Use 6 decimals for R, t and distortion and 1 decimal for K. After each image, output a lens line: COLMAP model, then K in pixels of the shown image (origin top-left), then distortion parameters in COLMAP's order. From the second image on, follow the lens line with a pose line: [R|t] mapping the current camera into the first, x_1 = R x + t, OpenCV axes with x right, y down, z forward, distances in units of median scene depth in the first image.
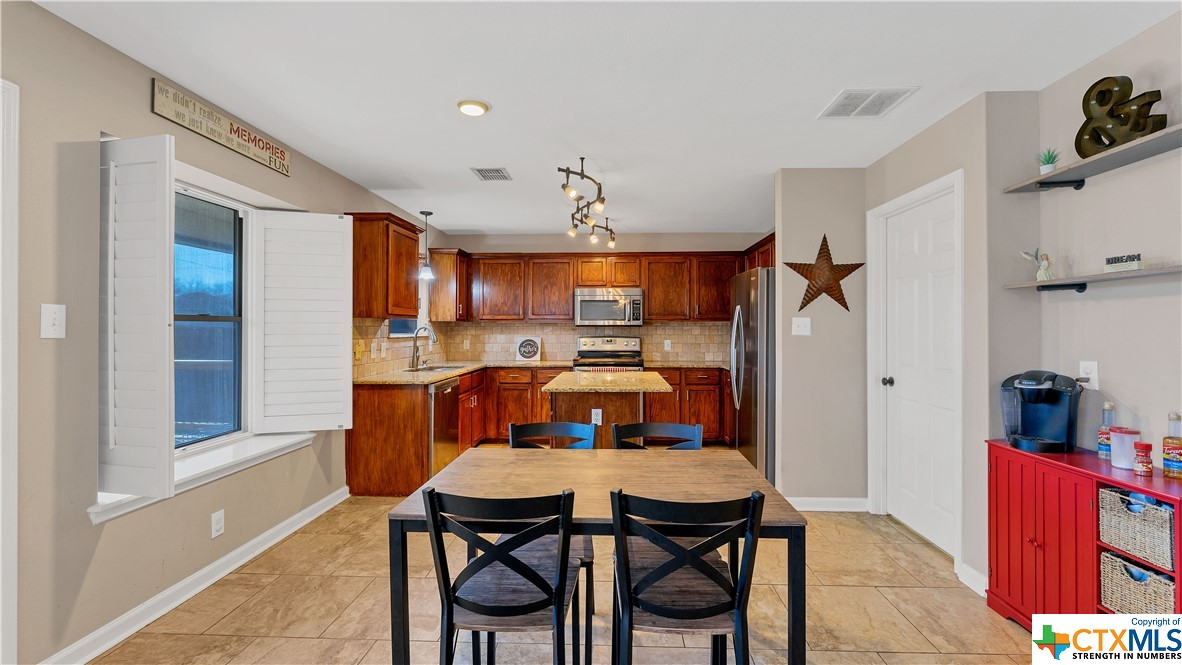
lens RADIAL K [[489.6, 0, 597.6], [0, 489.6, 324.8], [0, 0, 1]] dist [-0.008759, 0.001487]
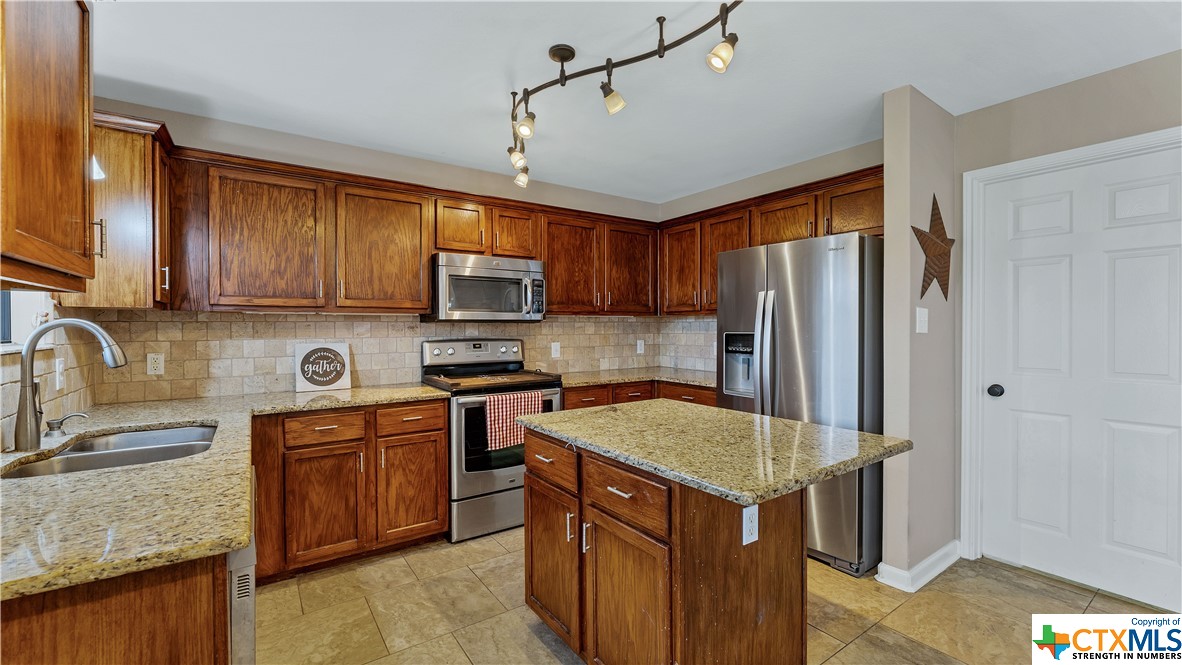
lens RADIAL K [[489.6, 0, 595.5], [0, 489.6, 329.8], [0, 0, 1]] dist [-0.008759, 0.001487]
pose [[0.795068, -0.007422, 0.606474, -0.242470], [-0.000485, 0.999917, 0.012873, 0.005214], [-0.606520, -0.010529, 0.794999, 0.470304]]
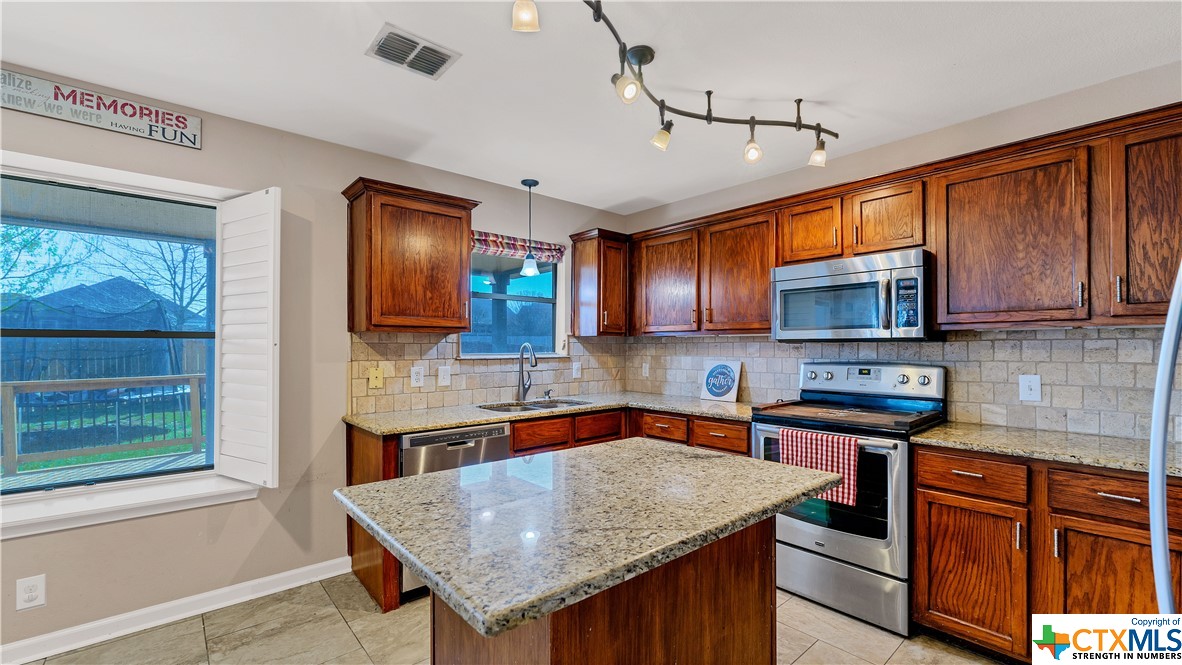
lens RADIAL K [[489.6, 0, 598.1], [0, 489.6, 343.5], [0, 0, 1]] dist [-0.008759, 0.001487]
pose [[0.691265, -0.005986, -0.722577, 0.202922], [0.006202, 0.999978, -0.002351, 0.004972], [0.722575, -0.002856, 0.691287, 0.525228]]
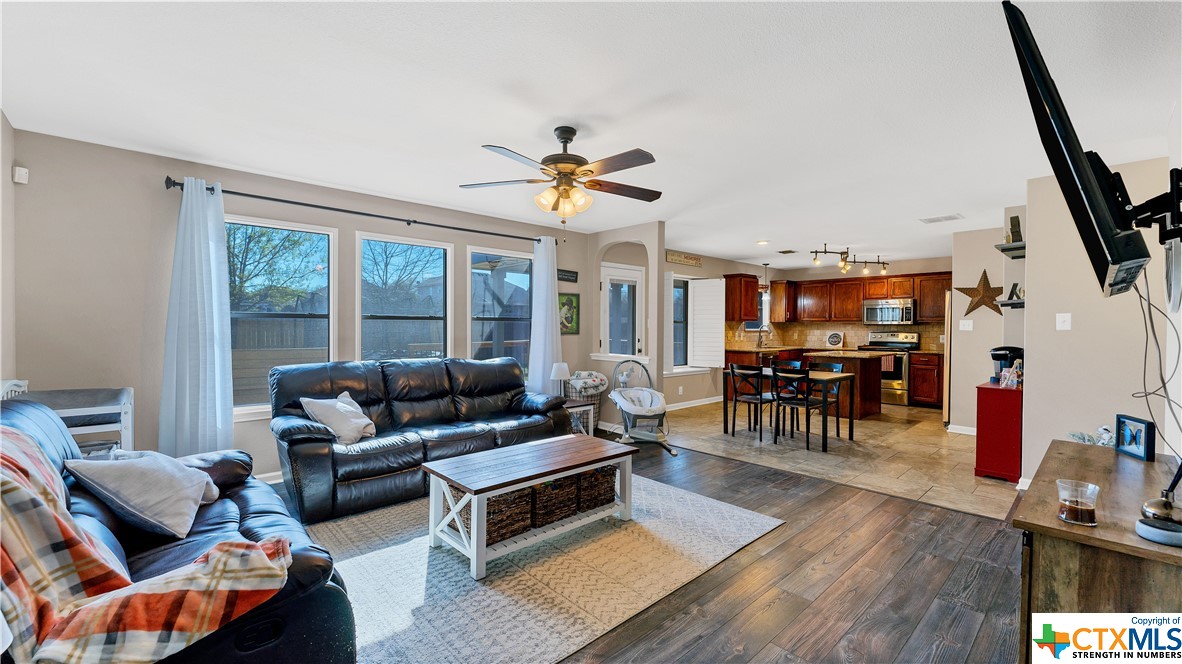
lens RADIAL K [[489.6, 0, 588.8], [0, 489.6, 330.8], [0, 0, 1]] dist [-0.008759, 0.001487]
pose [[0.705883, 0.009214, -0.708268, 0.446038], [0.001965, 0.999886, 0.014966, -0.003412], [0.708326, -0.011956, 0.705785, -0.716817]]
